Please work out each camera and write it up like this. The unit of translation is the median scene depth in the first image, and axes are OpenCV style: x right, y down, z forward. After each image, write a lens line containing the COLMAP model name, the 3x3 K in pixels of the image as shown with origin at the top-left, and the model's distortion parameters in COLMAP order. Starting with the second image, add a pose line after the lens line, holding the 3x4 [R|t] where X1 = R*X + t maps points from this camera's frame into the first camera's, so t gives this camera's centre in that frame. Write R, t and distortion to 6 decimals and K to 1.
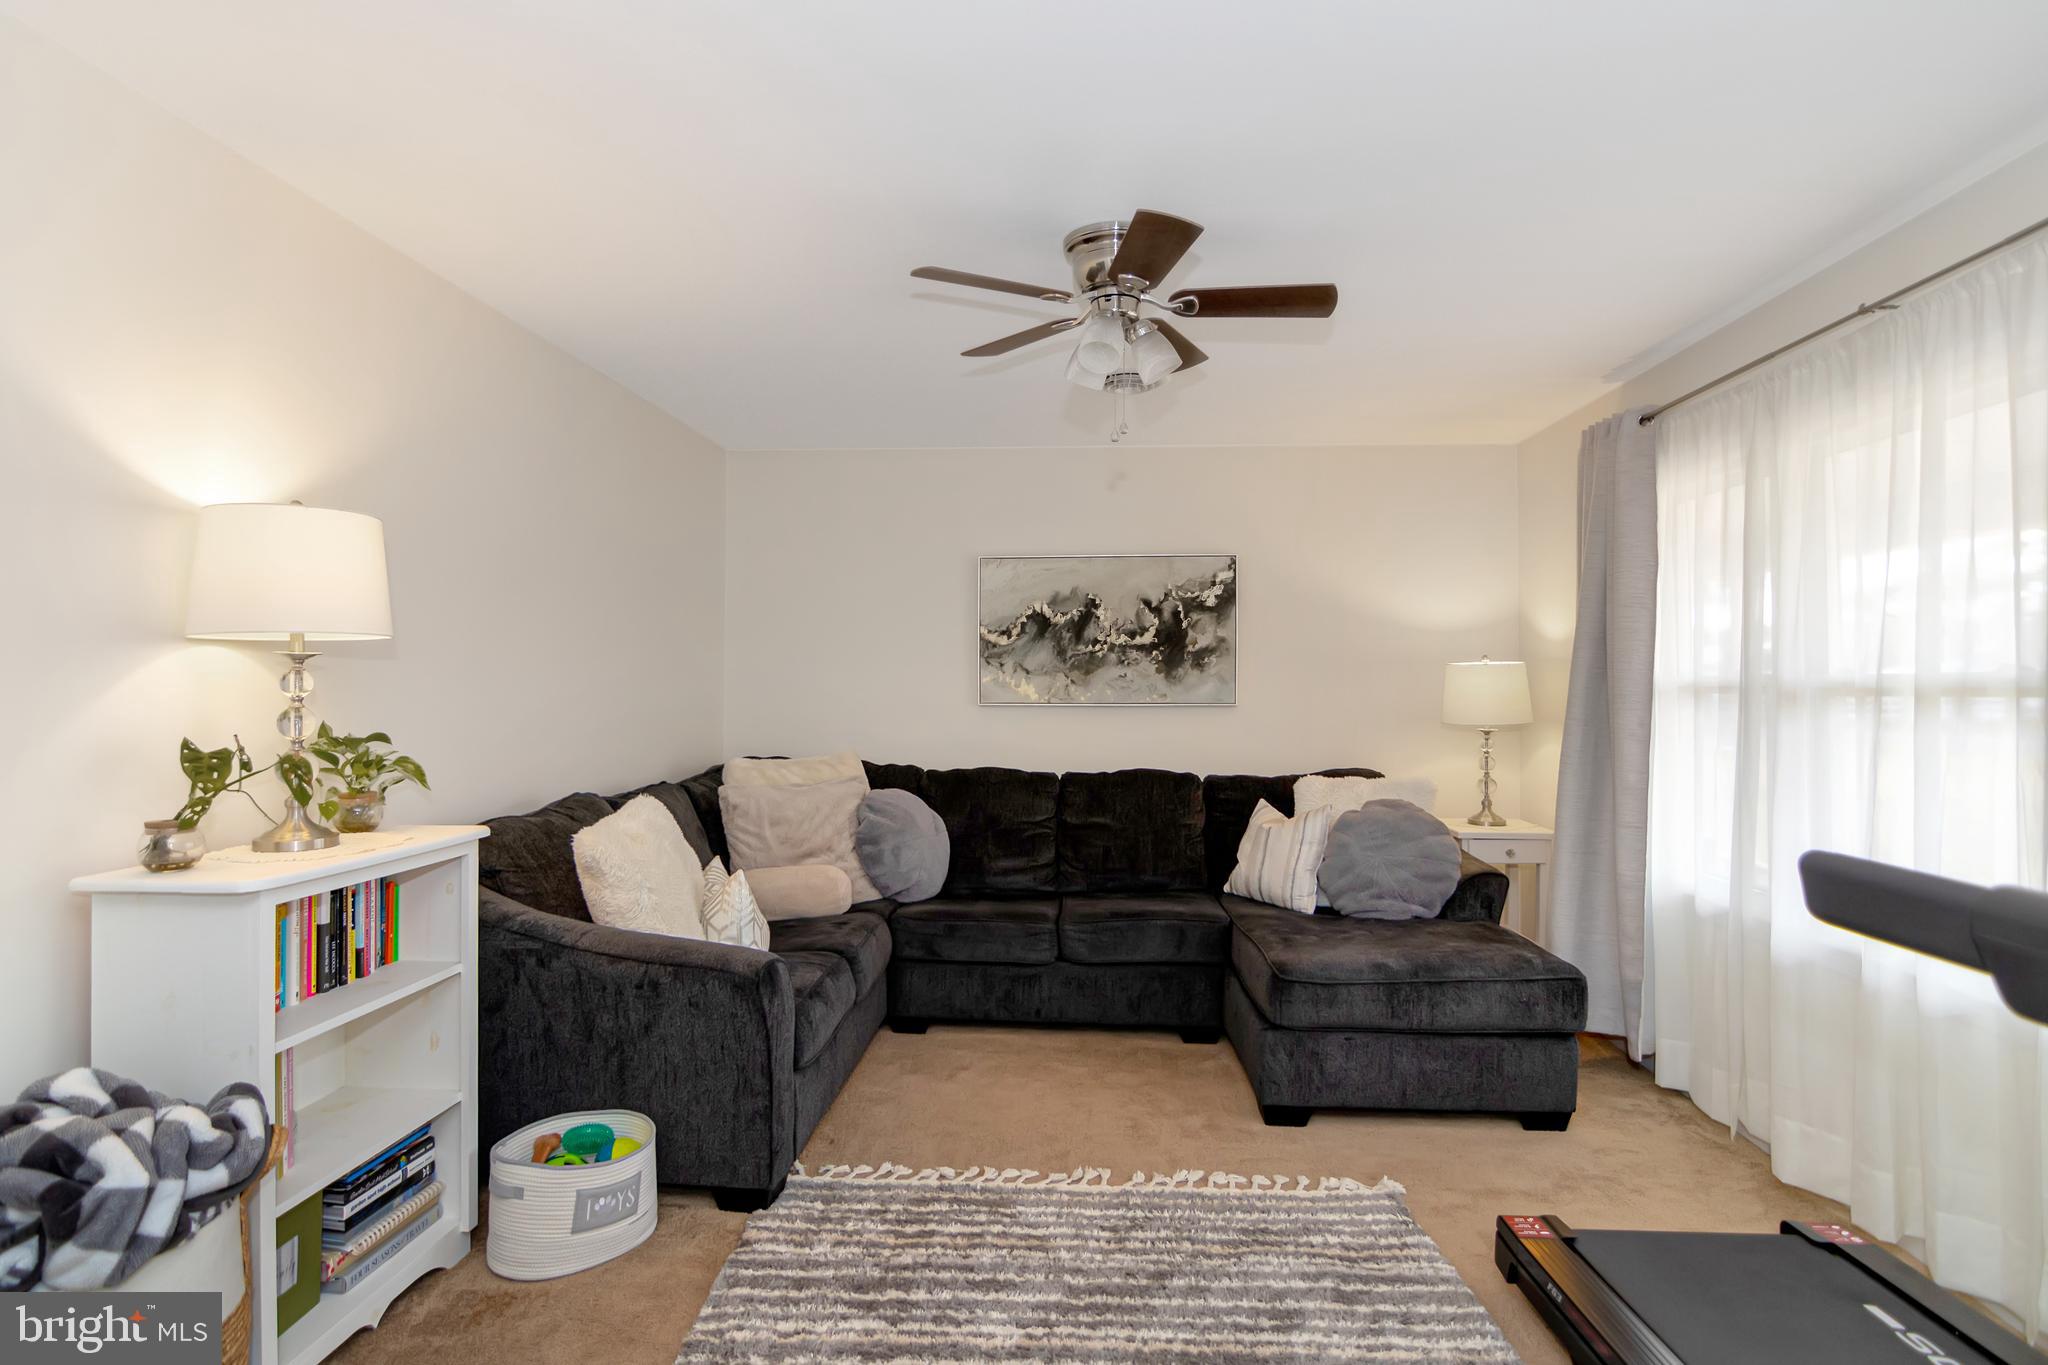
lens RADIAL K [[1057.1, 0, 1025.5], [0, 1057.1, 662.2], [0, 0, 1]] dist [-0.010005, -0.004507]
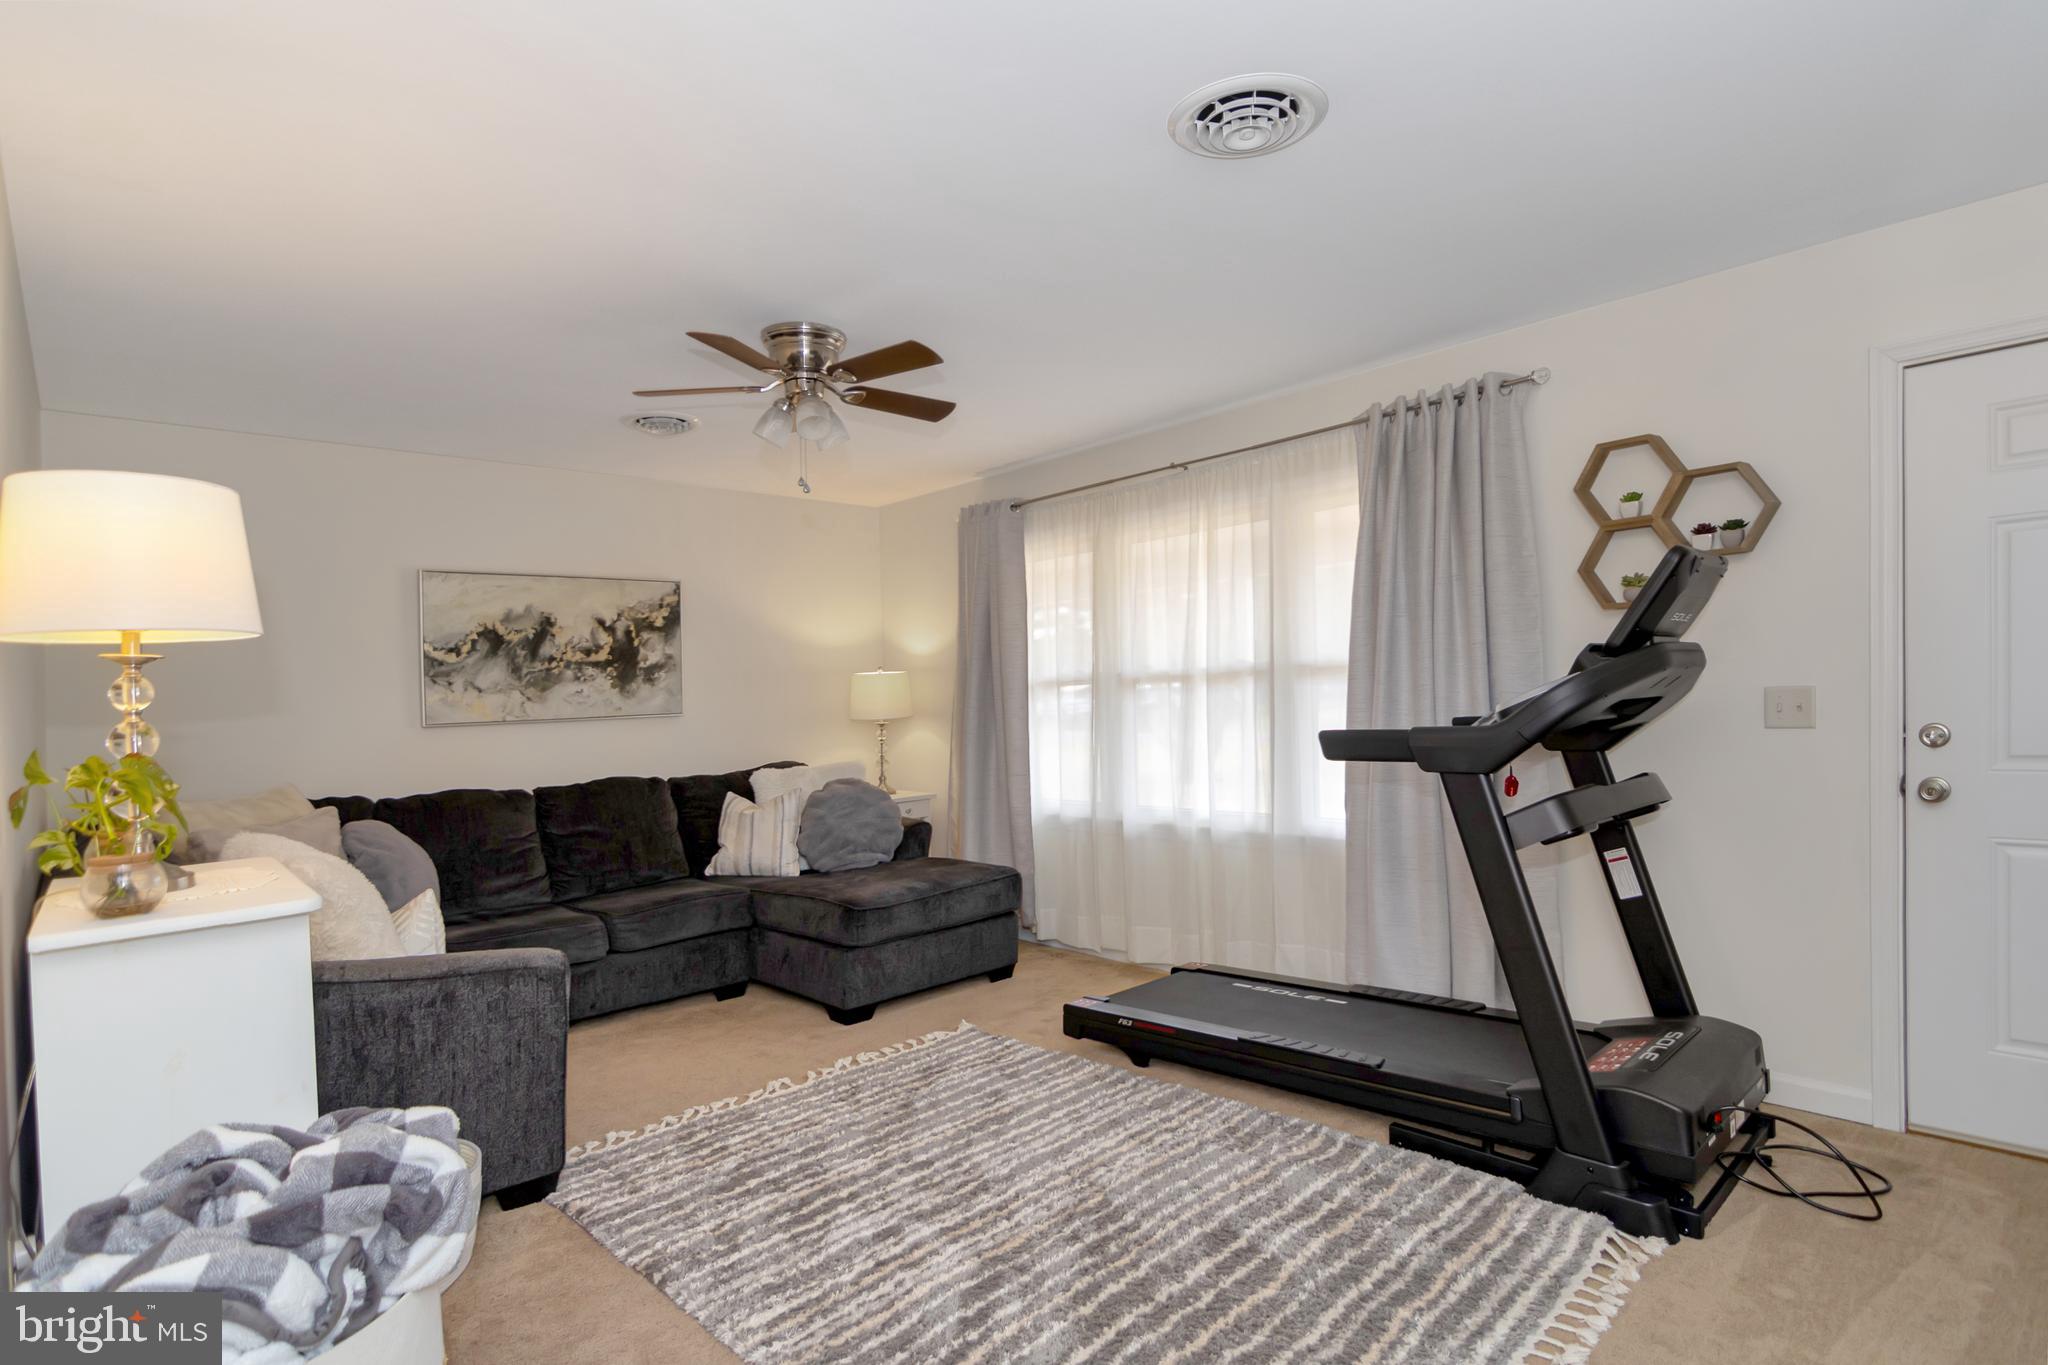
lens RADIAL K [[1057.1, 0, 1019.7], [0, 1057.1, 697.0], [0, 0, 1]] dist [-0.010005, -0.004507]
pose [[0.683315, -0.030914, 0.729469, -0.458624], [0.026655, 0.999493, 0.017388, 0.014547], [-0.729637, 0.007563, 0.683793, -0.038319]]
